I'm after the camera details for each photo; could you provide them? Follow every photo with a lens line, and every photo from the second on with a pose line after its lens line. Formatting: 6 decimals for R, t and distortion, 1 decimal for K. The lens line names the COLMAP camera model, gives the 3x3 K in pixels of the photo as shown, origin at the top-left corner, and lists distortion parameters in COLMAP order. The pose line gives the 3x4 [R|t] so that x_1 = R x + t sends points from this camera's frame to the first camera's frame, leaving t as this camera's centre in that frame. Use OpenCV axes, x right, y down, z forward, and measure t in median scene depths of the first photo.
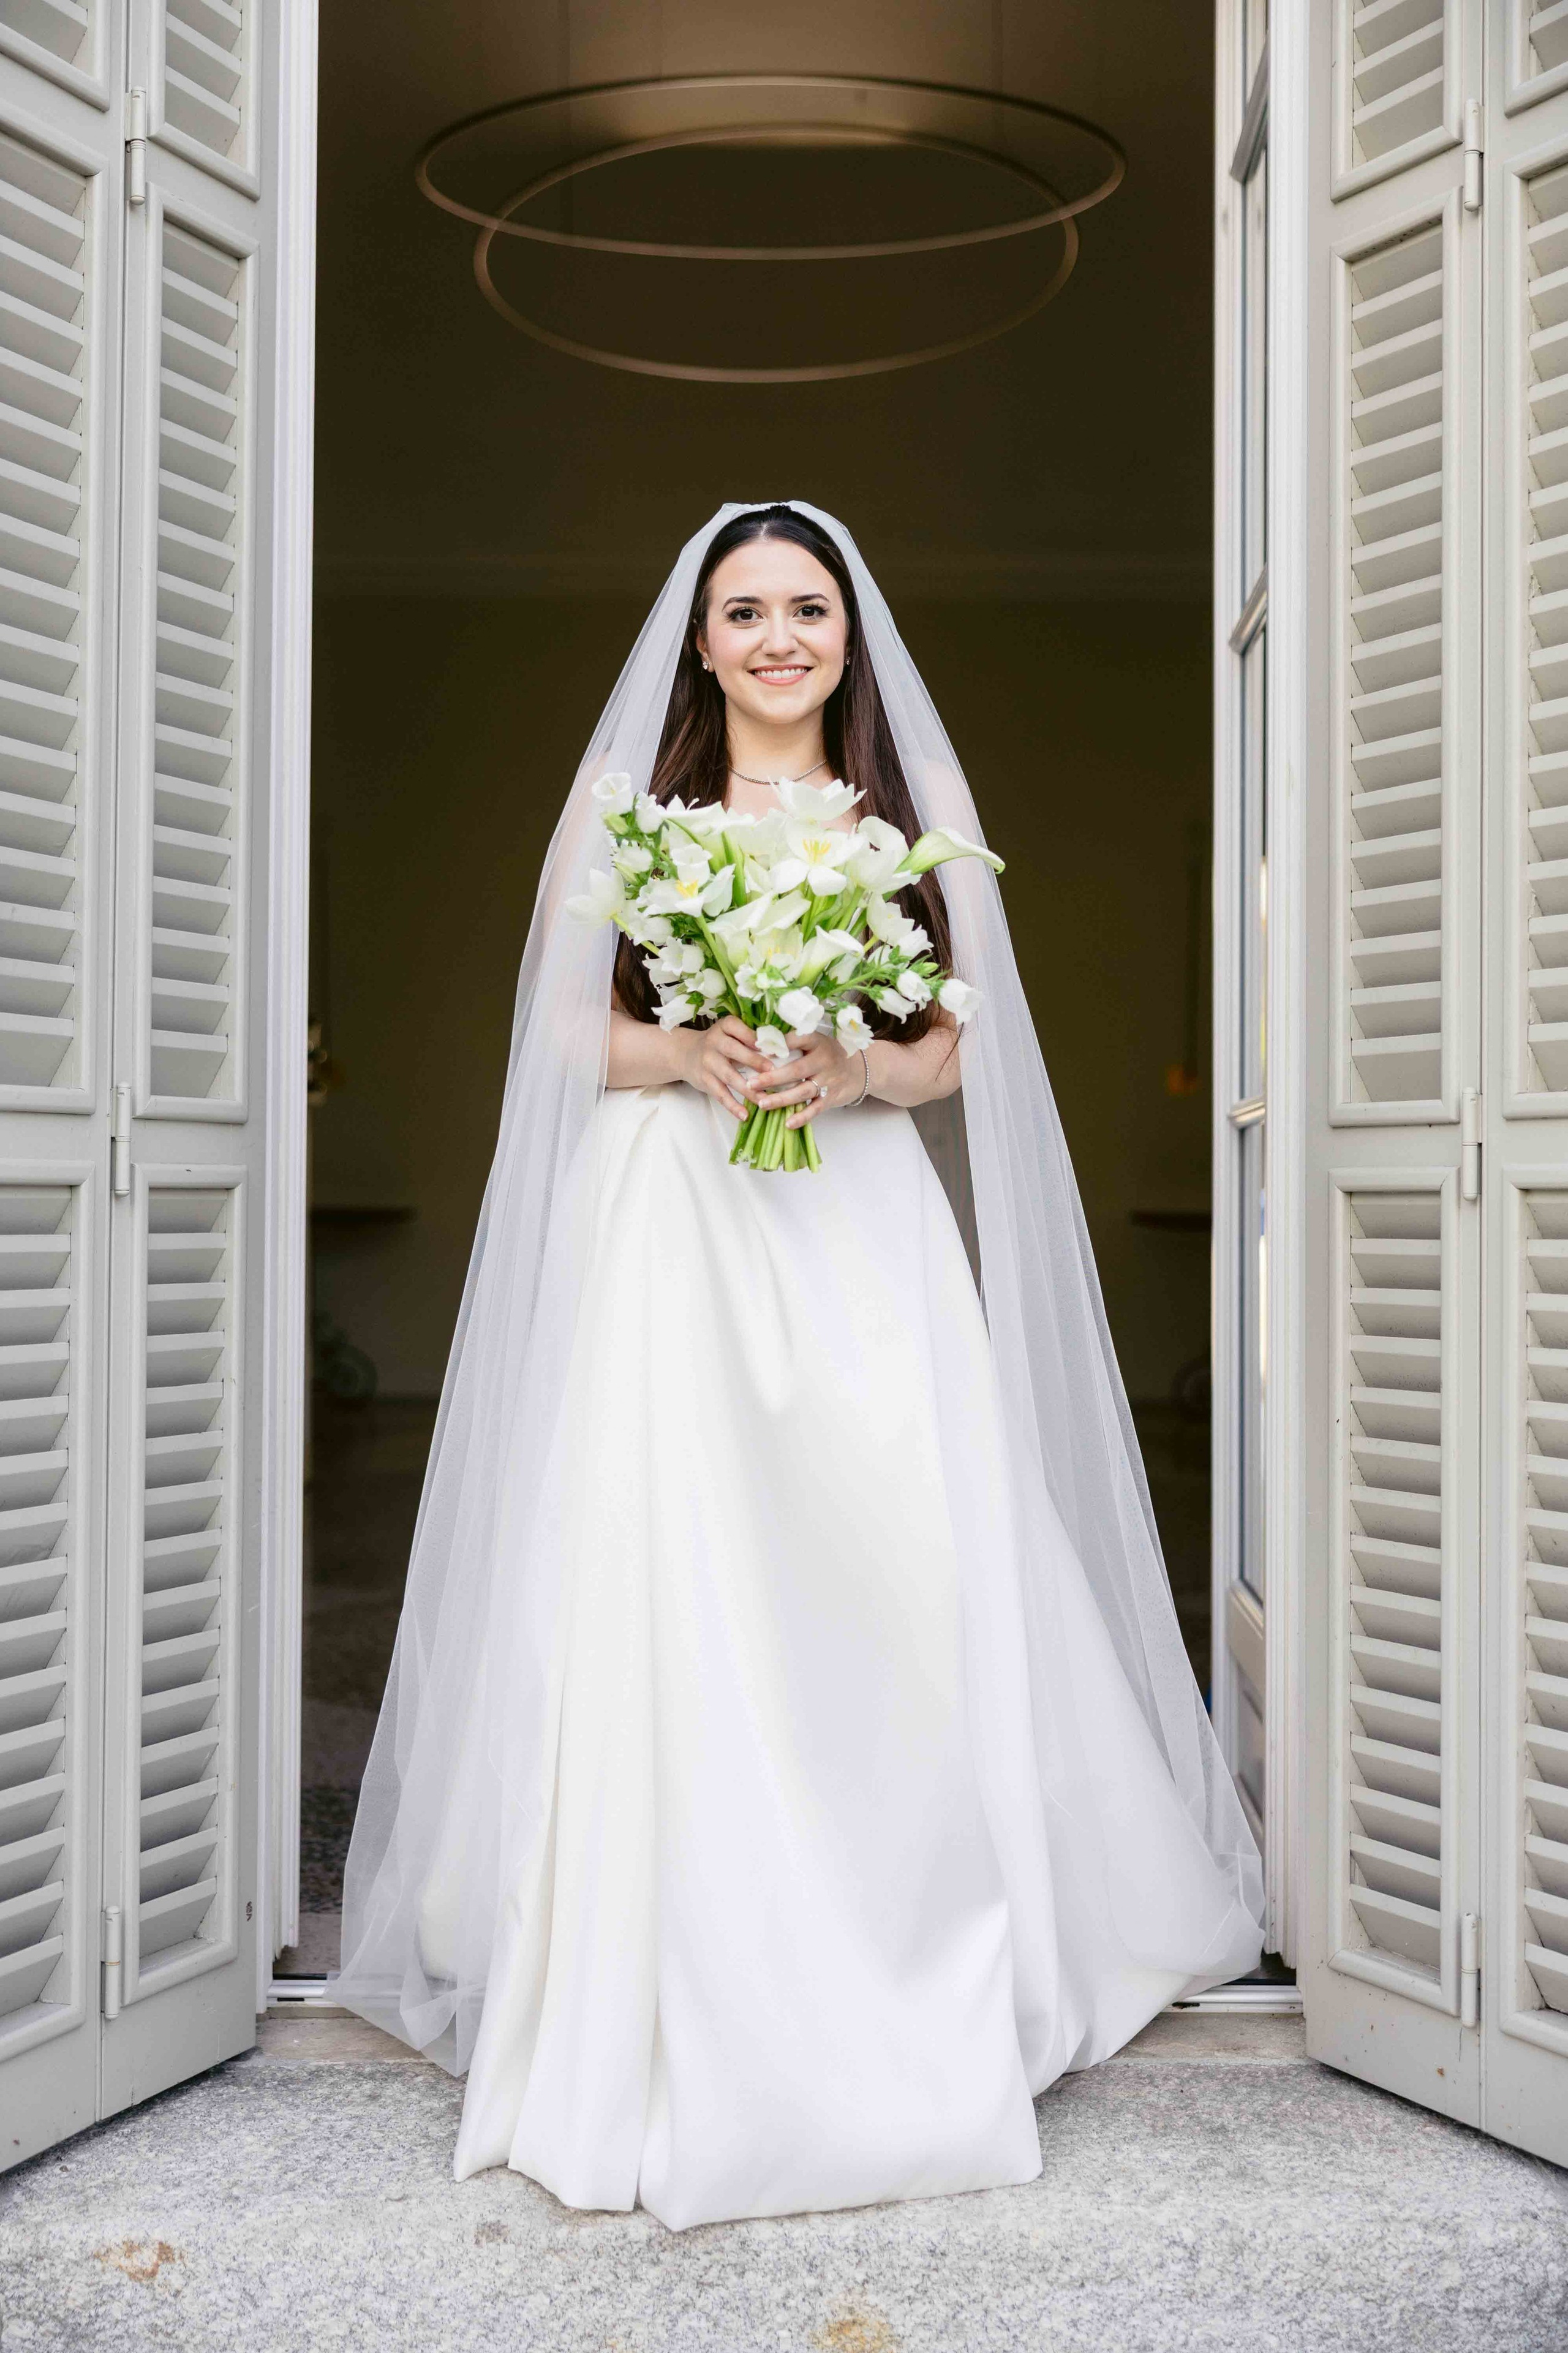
lens RADIAL K [[3029.0, 0, 784.0], [0, 3029.0, 1176.5], [0, 0, 1]] dist [0.000511, 0.043581]
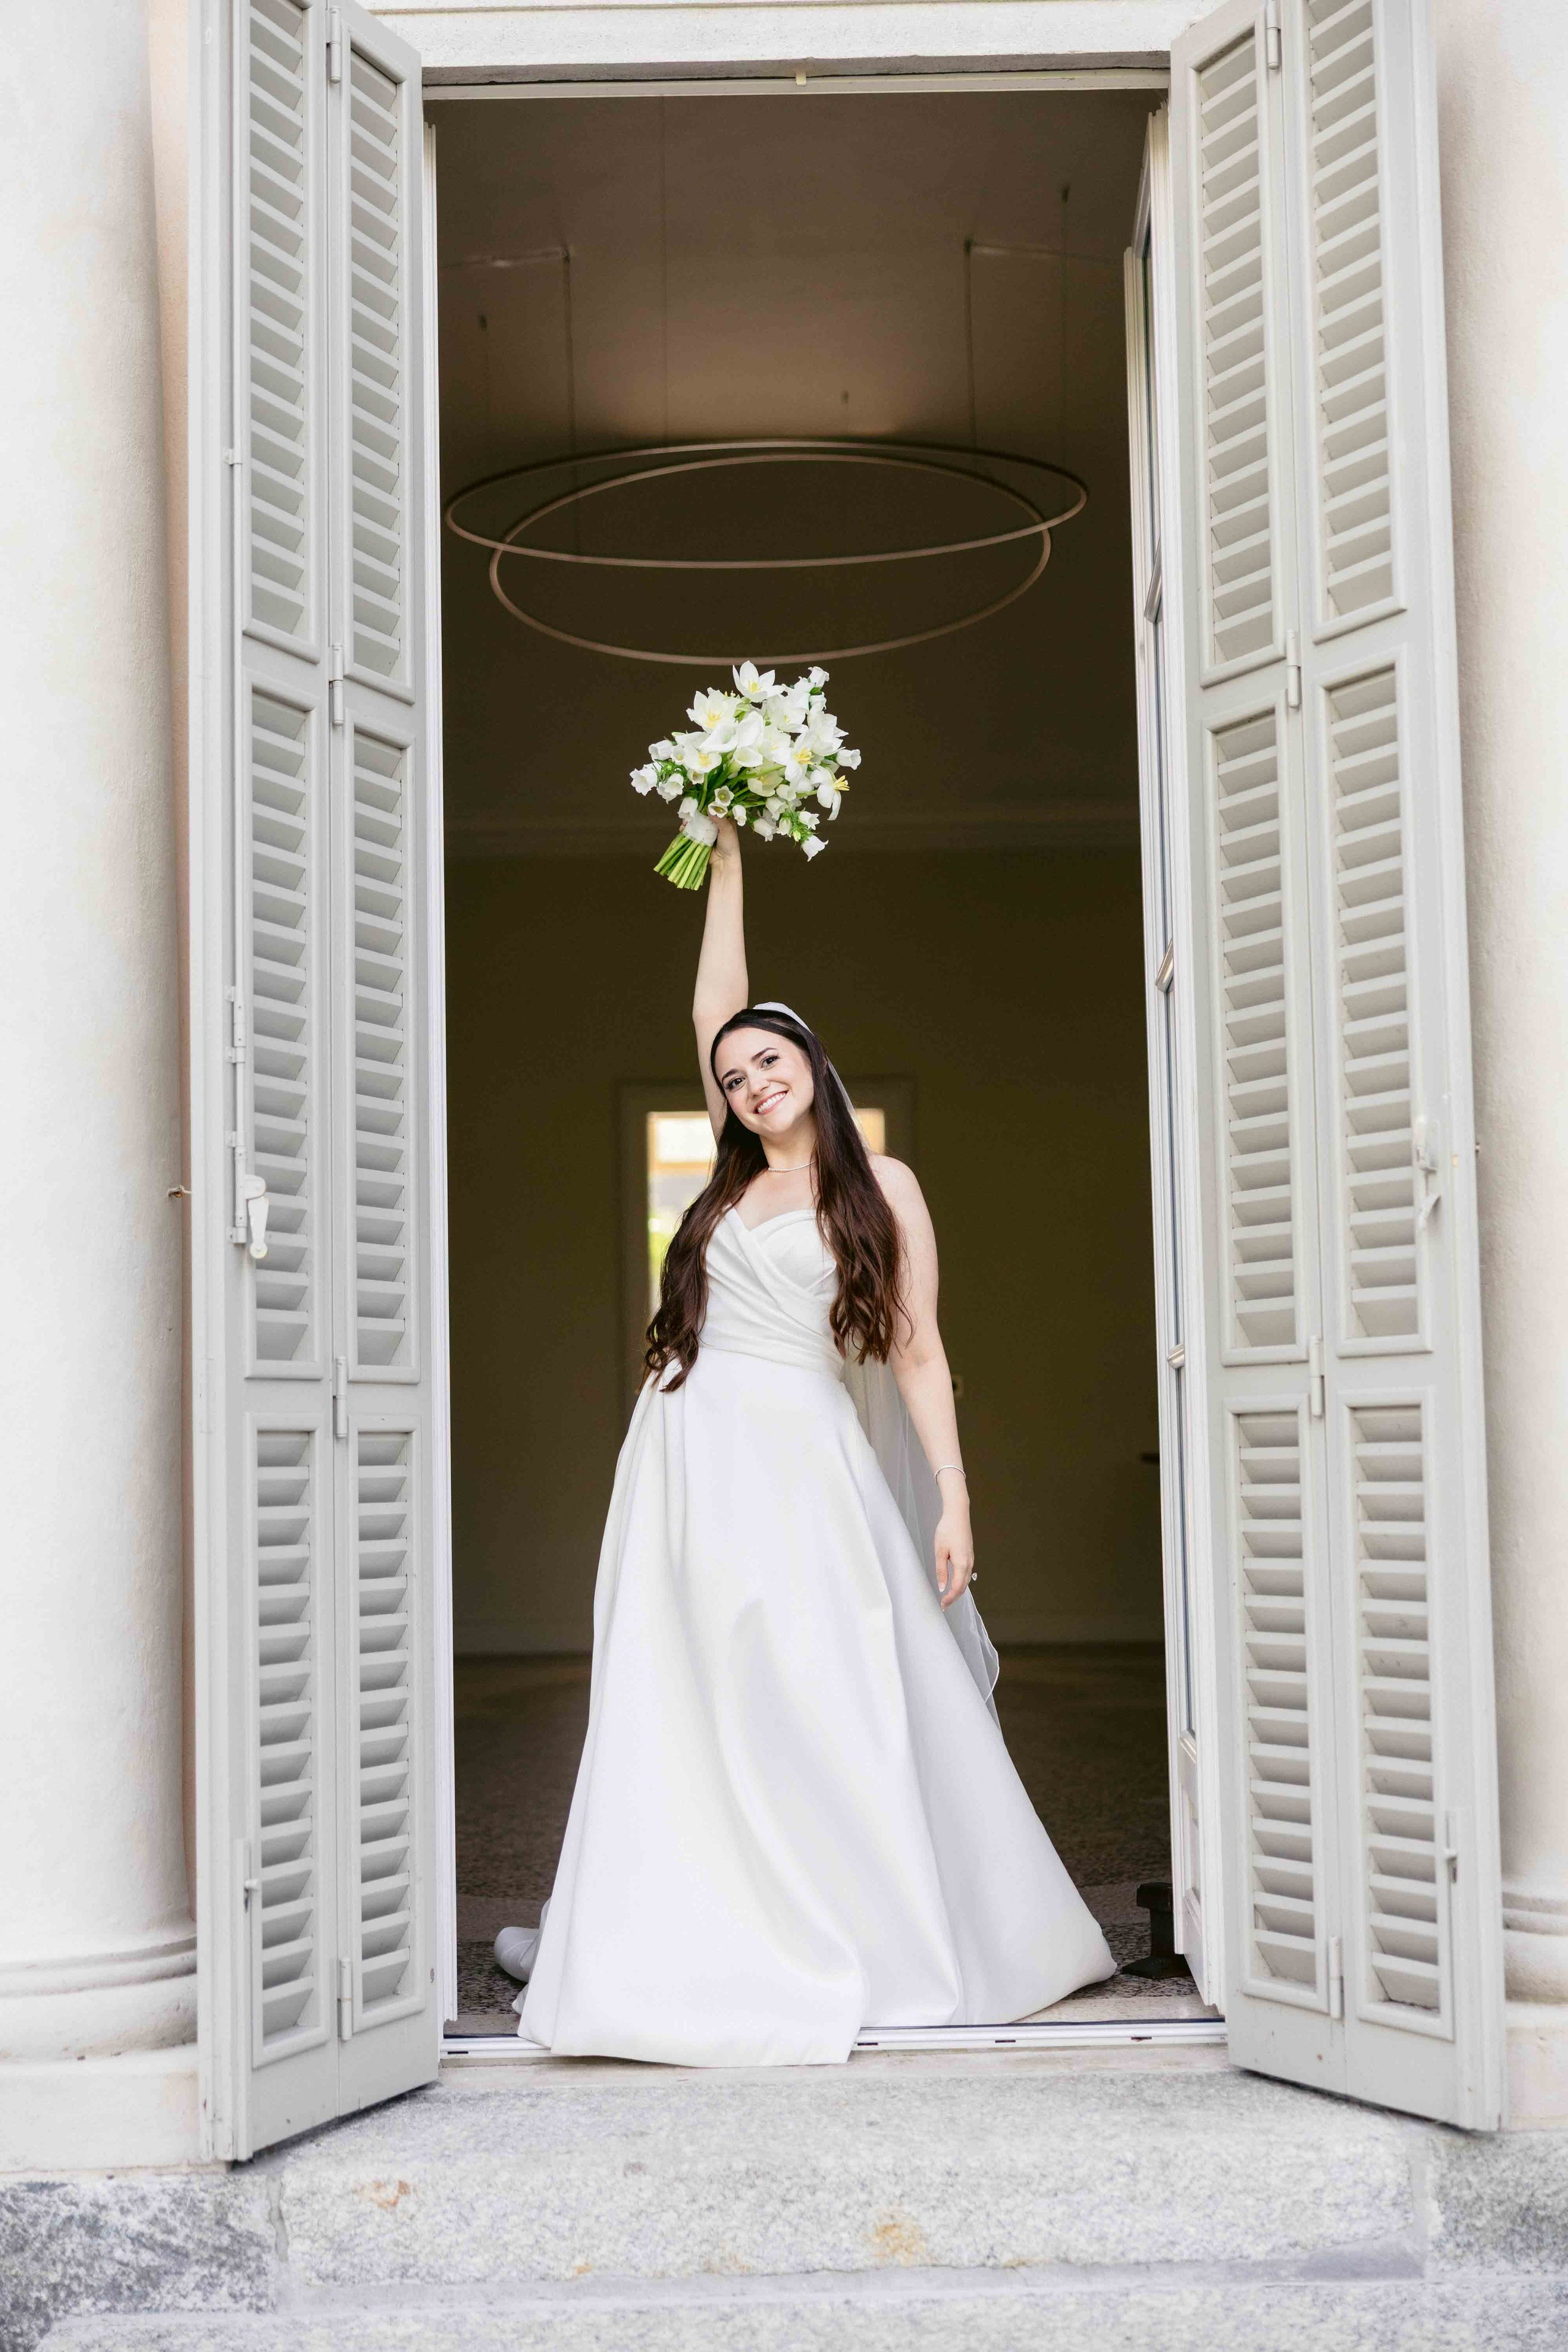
lens RADIAL K [[3314.4, 0, 784.0], [0, 3314.4, 1176.0], [0, 0, 1]] dist [-0.043073, -0.070379]
pose [[0.999679, -0.025267, 0.001803, -0.018093], [0.025331, 0.996641, -0.077877, 0.010301], [0.000171, 0.077897, 0.996961, -0.549819]]
